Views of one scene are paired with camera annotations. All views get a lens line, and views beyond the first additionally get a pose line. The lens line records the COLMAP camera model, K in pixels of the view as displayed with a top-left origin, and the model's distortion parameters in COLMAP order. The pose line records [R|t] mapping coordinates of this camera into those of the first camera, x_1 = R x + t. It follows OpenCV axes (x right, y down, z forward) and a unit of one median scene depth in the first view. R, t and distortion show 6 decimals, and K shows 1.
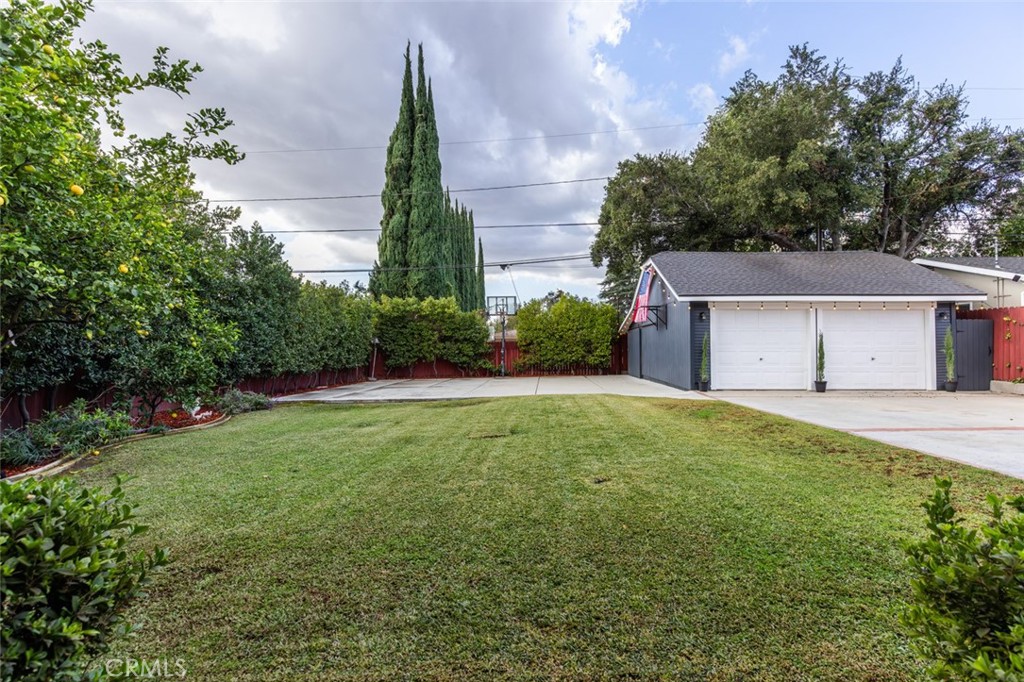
lens RADIAL K [[479.5, 0, 517.3], [0, 479.5, 331.8], [0, 0, 1]] dist [0.000890, 0.000111]
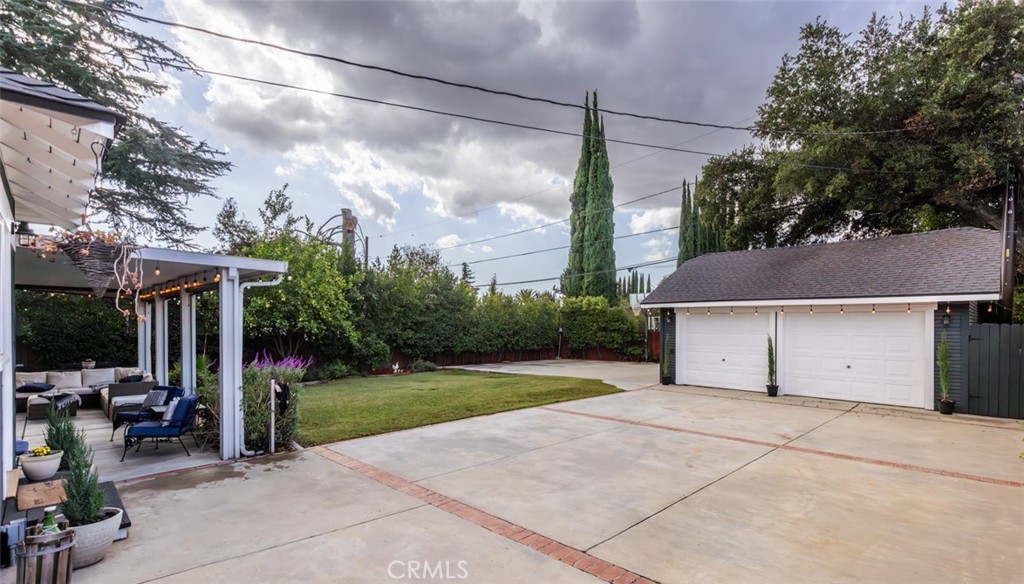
lens RADIAL K [[502.7, 0, 511.4], [0, 502.7, 316.8], [0, 0, 1]] dist [-0.000501, 0.000074]
pose [[0.690781, -0.003266, -0.723057, 0.752573], [0.020847, 0.999664, 0.015401, -0.050516], [0.722764, -0.025712, 0.690617, -0.086519]]
